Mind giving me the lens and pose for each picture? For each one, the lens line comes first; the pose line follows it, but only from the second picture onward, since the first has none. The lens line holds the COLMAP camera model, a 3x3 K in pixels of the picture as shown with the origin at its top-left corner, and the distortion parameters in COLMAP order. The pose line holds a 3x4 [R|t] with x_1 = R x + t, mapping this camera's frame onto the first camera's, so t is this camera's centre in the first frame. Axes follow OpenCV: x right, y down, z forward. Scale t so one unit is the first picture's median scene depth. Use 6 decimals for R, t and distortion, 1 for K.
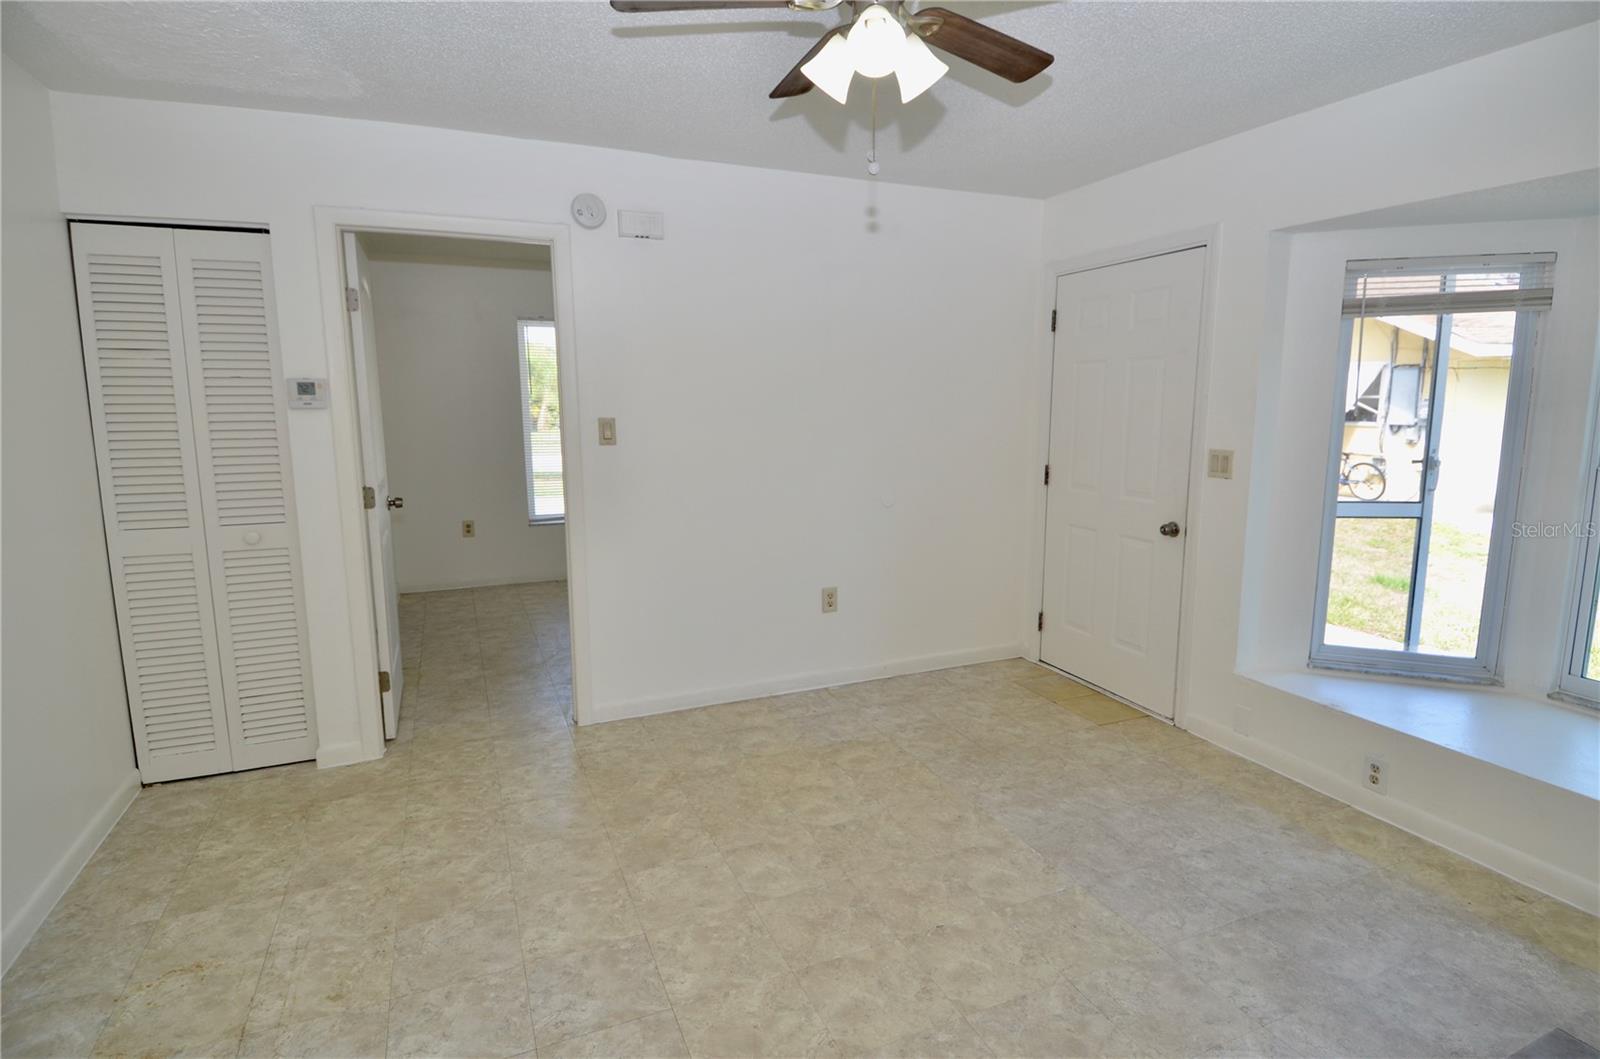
lens RADIAL K [[825.2, 0, 823.0], [0, 825.2, 522.1], [0, 0, 1]] dist [0.050492, -0.055481]
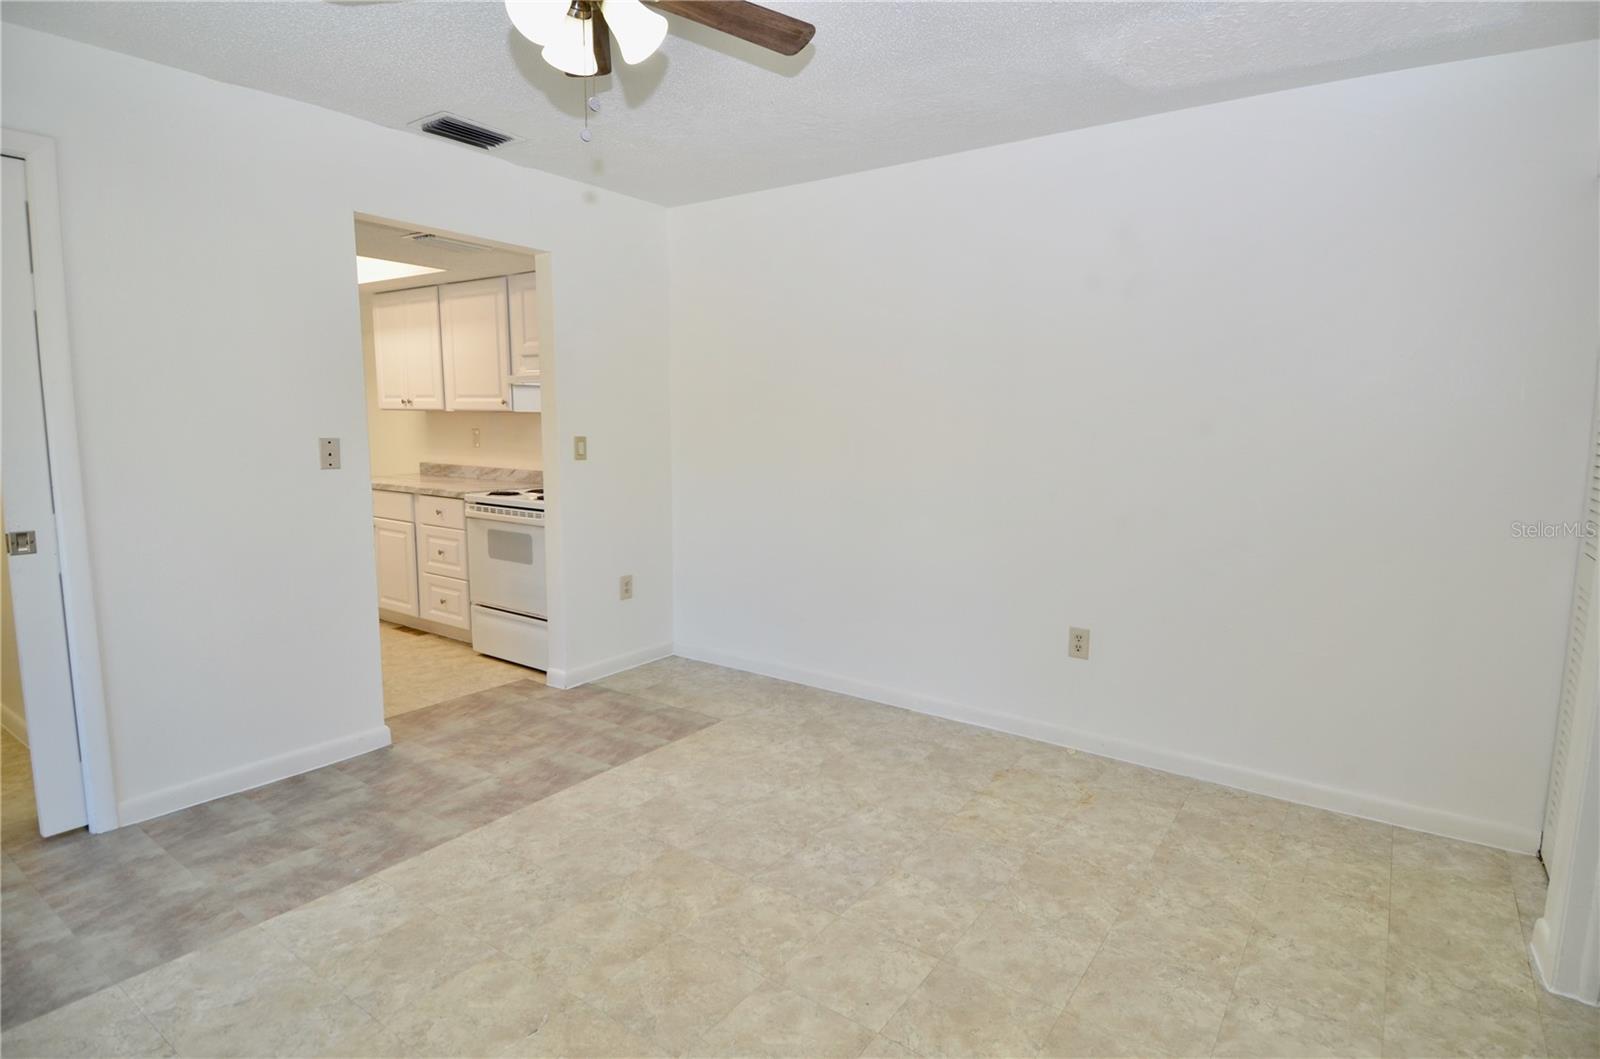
lens RADIAL K [[825.2, 0, 823.0], [0, 825.2, 522.1], [0, 0, 1]] dist [0.050492, -0.055481]
pose [[-0.854644, 0.056805, -0.516098, 0.230835], [-0.086079, 0.964740, 0.248730, -0.166114], [0.512030, 0.257001, -0.819620, 1.340595]]
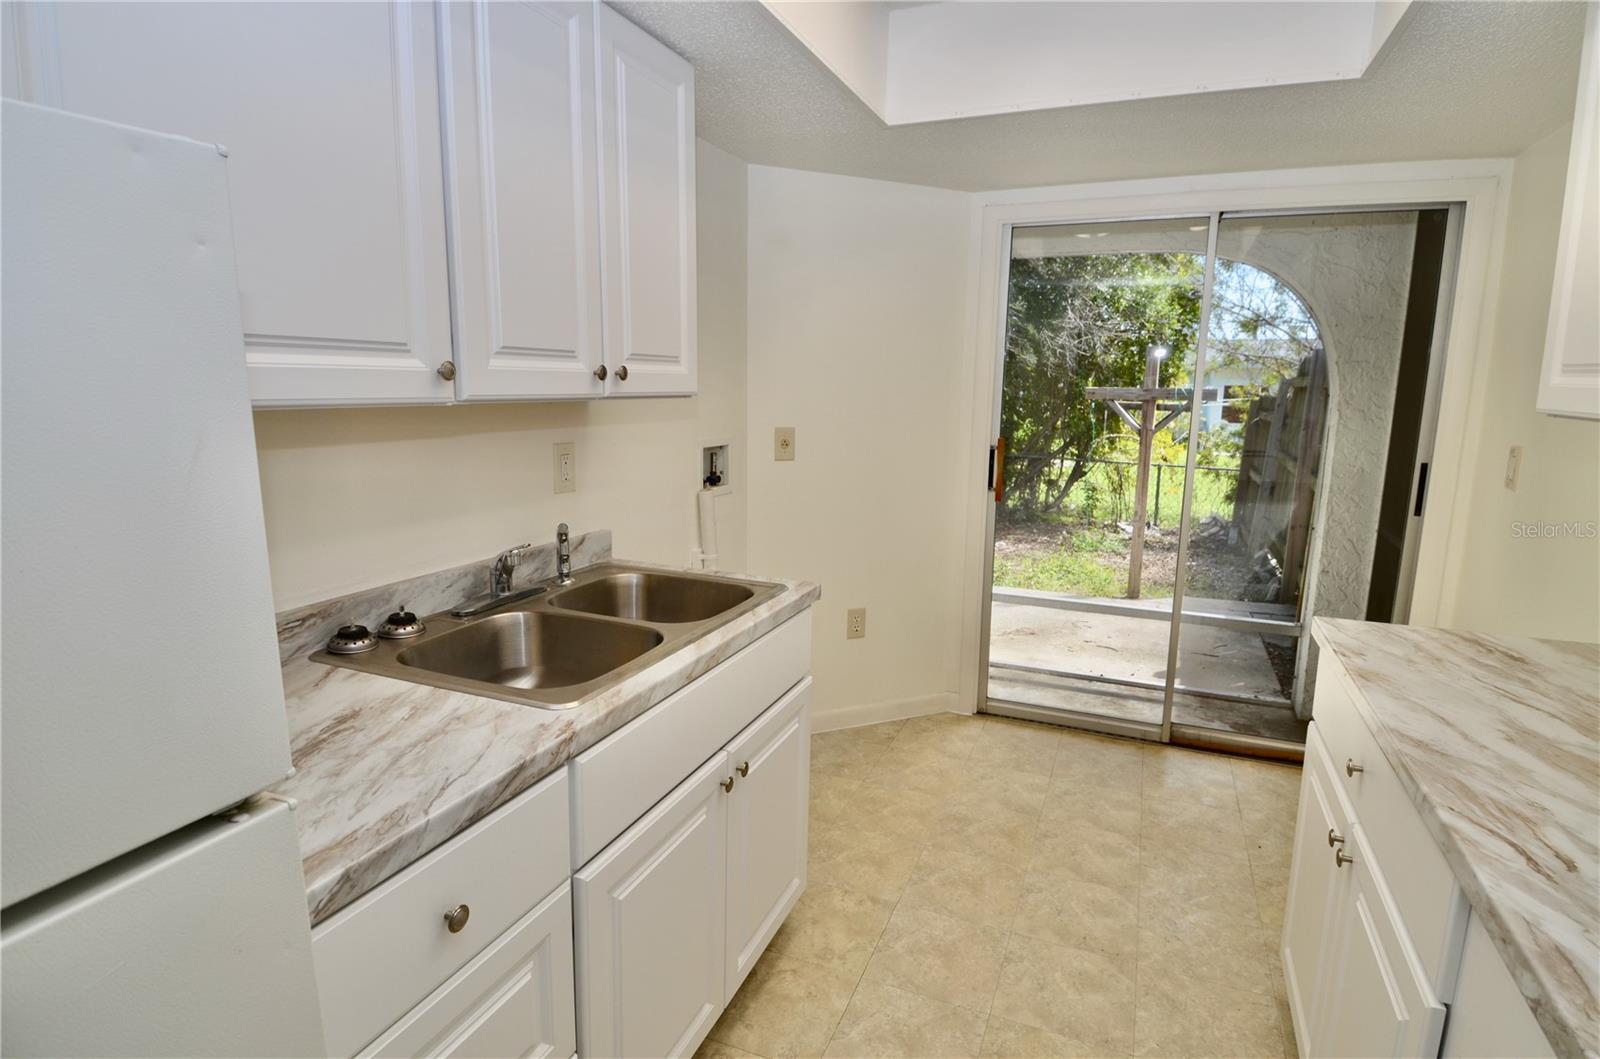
lens RADIAL K [[825.2, 0, 823.0], [0, 825.2, 522.1], [0, 0, 1]] dist [0.050492, -0.055481]
pose [[-0.700974, -0.133853, 0.700513, 0.029510], [0.092176, 0.956988, 0.275097, 0.033519], [-0.707205, 0.257406, -0.658485, -0.185289]]
